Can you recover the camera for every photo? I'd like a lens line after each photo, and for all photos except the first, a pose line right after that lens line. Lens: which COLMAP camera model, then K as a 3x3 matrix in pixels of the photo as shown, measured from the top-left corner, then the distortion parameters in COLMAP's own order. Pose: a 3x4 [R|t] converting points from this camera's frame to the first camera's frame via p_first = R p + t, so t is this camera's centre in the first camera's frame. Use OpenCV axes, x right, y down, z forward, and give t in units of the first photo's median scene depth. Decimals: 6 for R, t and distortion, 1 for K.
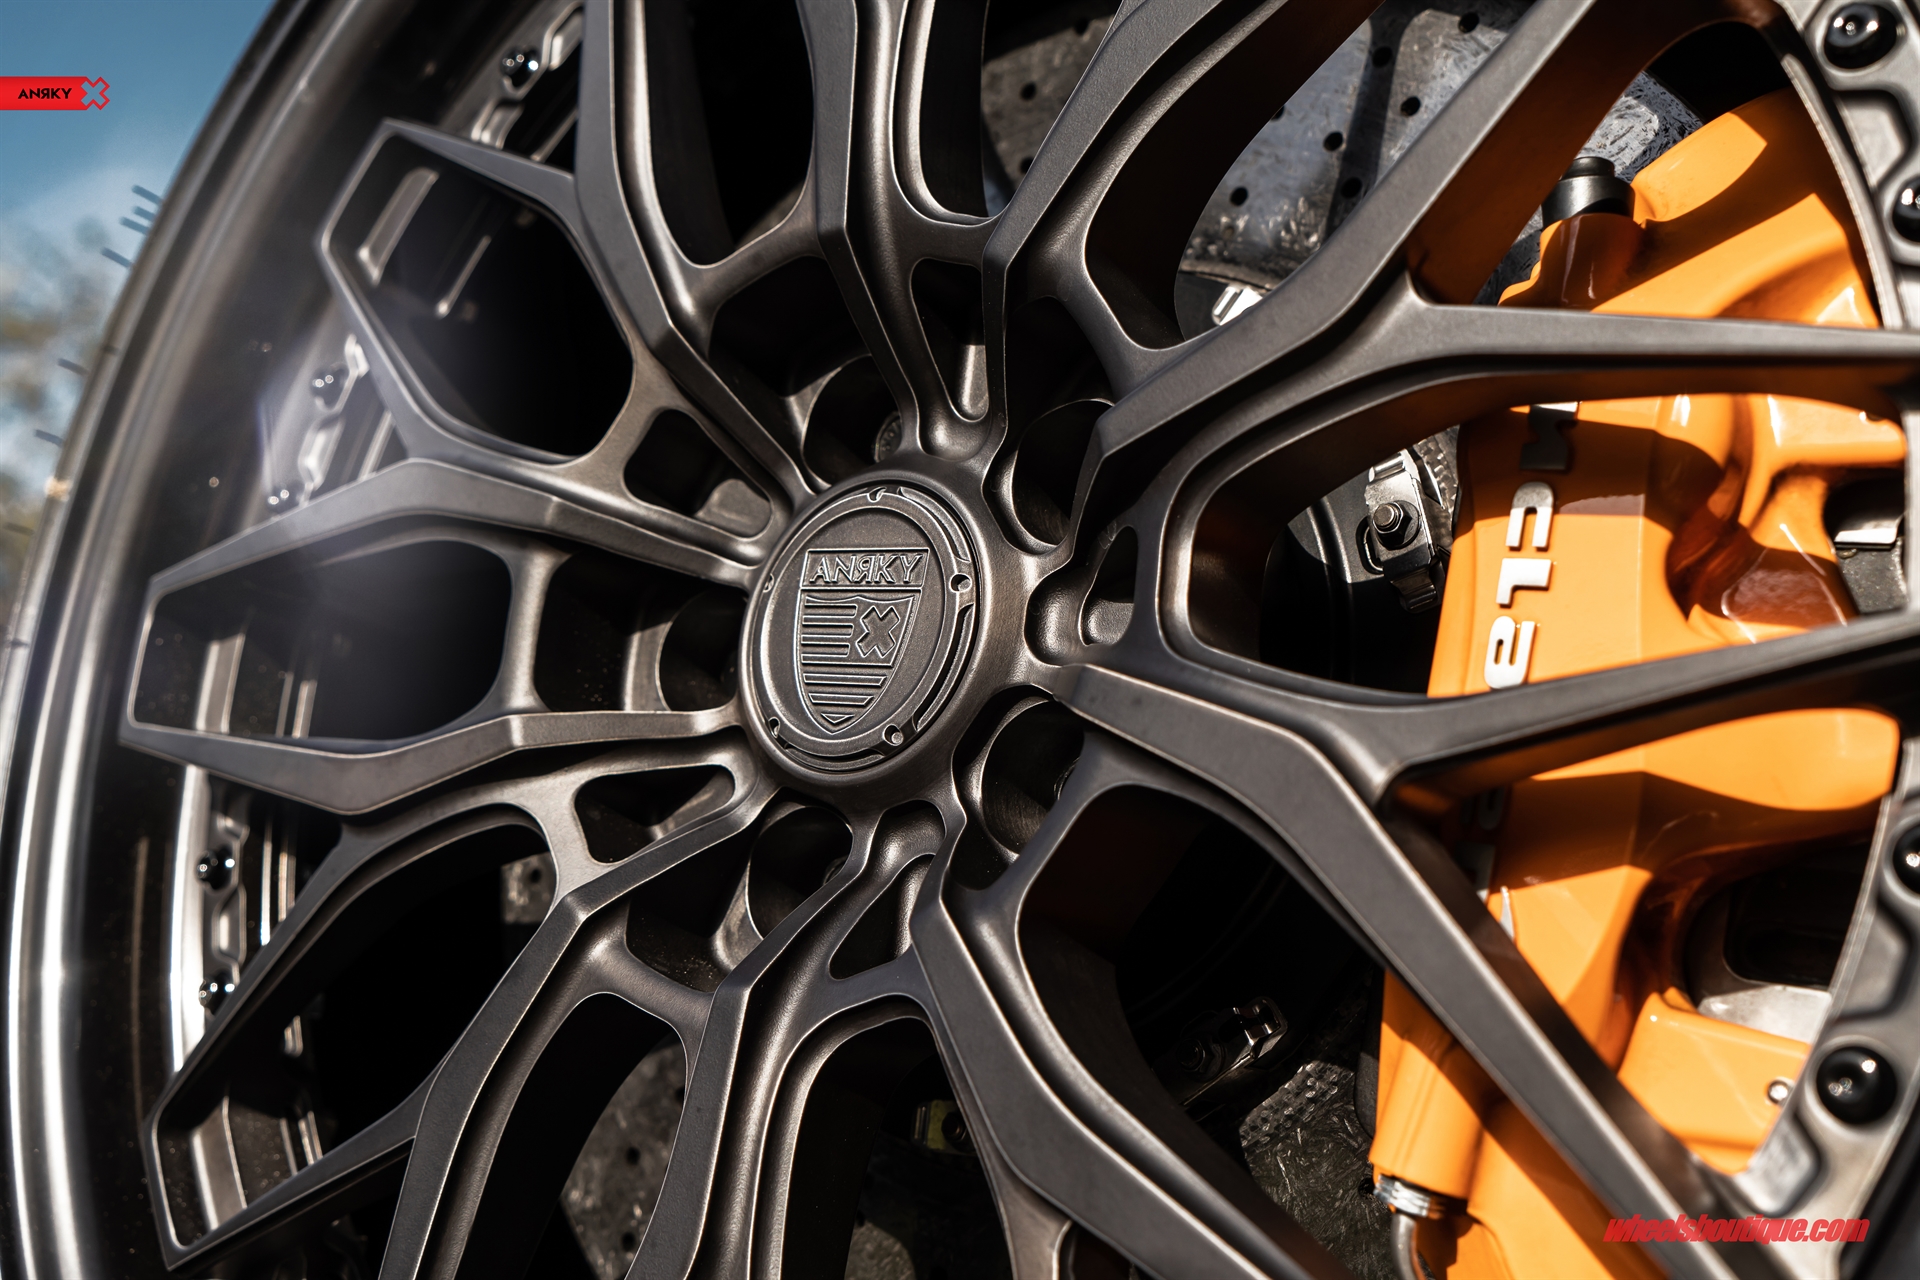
lens RADIAL K [[2253.3, 0, 954.8], [0, 2253.3, 639.6], [0, 0, 1]] dist [0.013474, 0.000000]
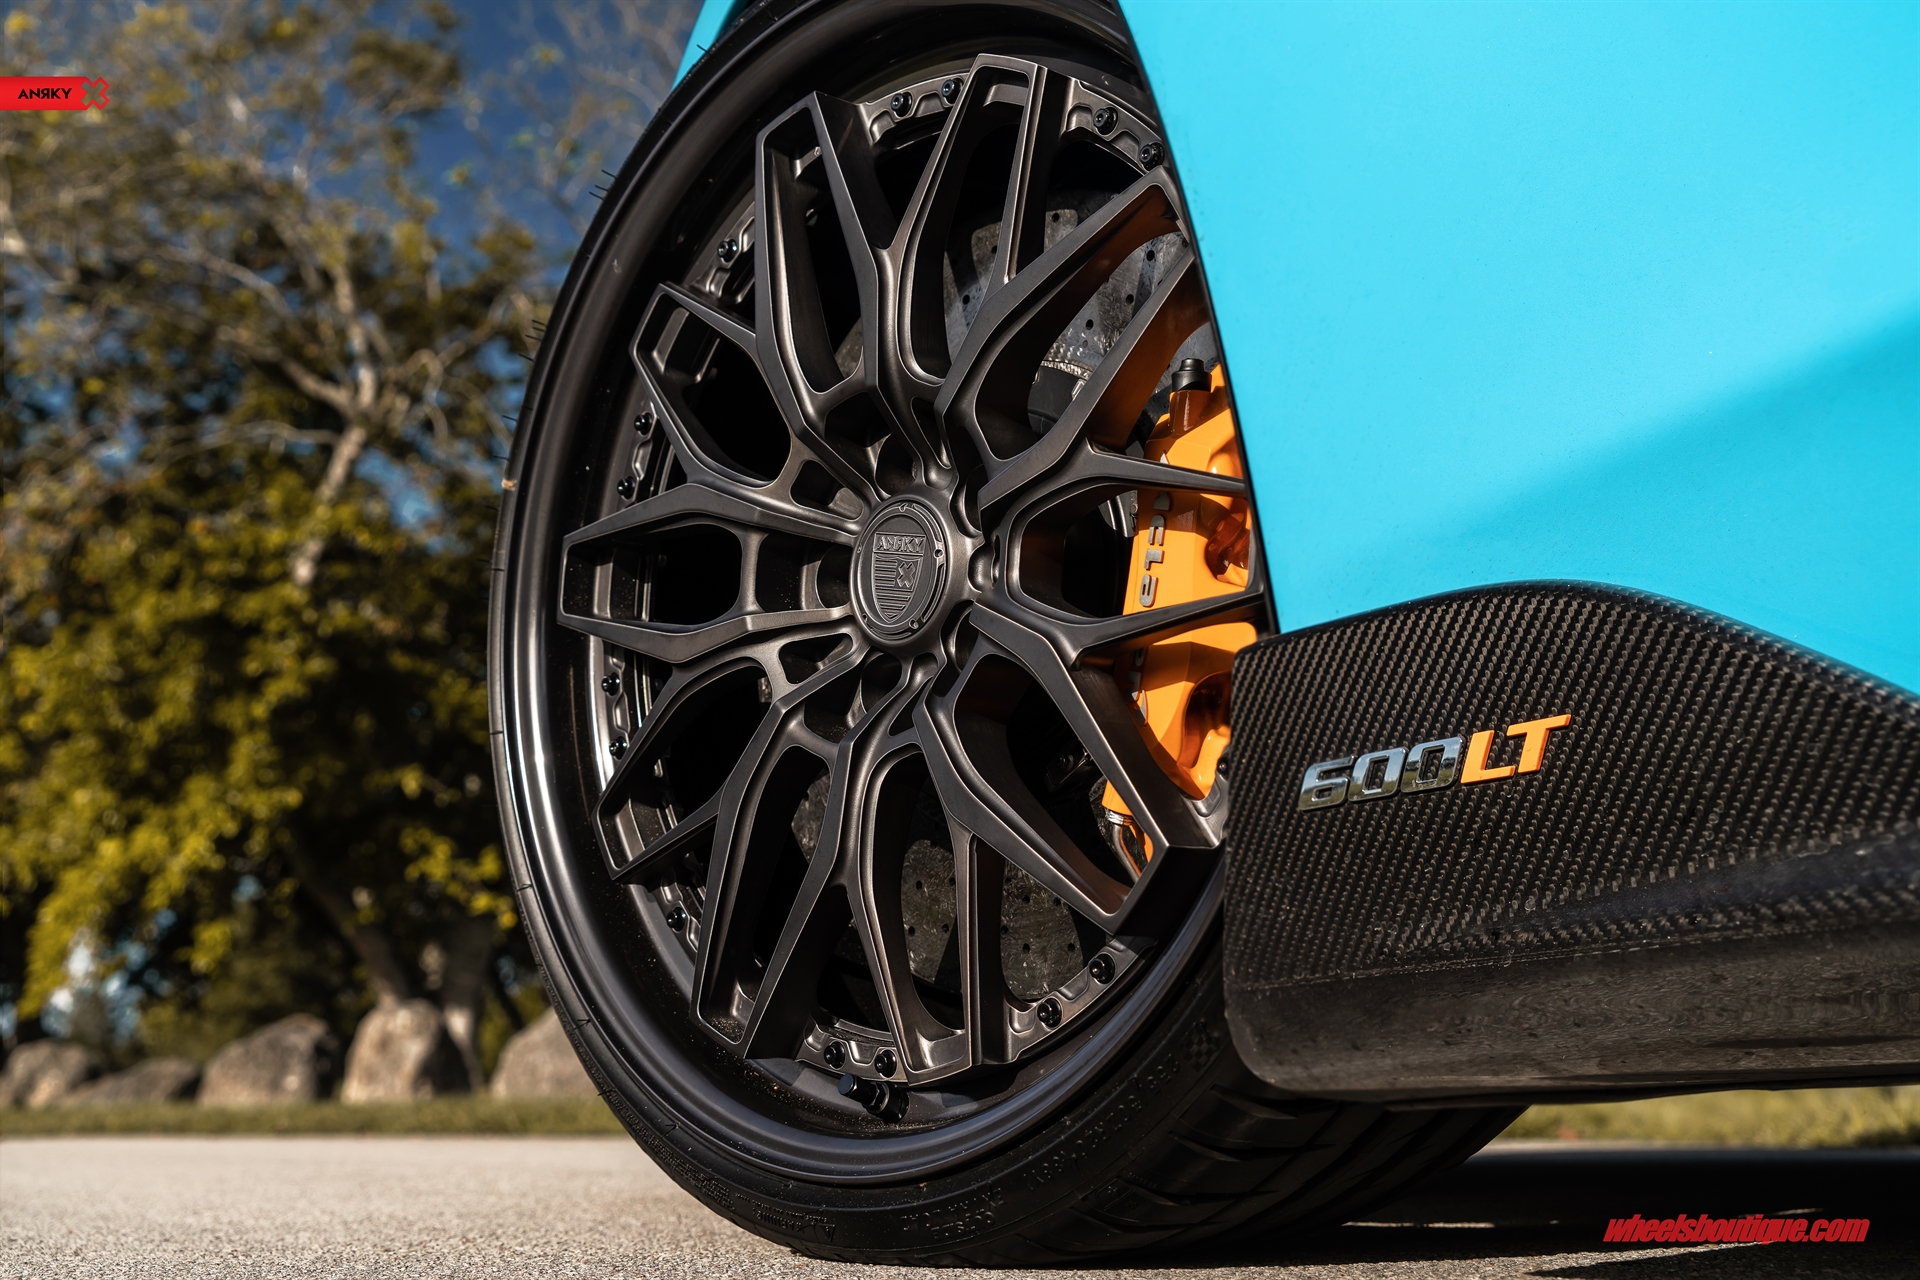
lens RADIAL K [[2449.5, 0, 946.9], [0, 2449.5, 634.2], [0, 0, 1]] dist [-0.009794, 0.000000]
pose [[0.987460, -0.054428, -0.148192, 0.322816], [0.074892, 0.987843, 0.136222, -0.244049], [0.138976, -0.145612, 0.979532, -1.203792]]
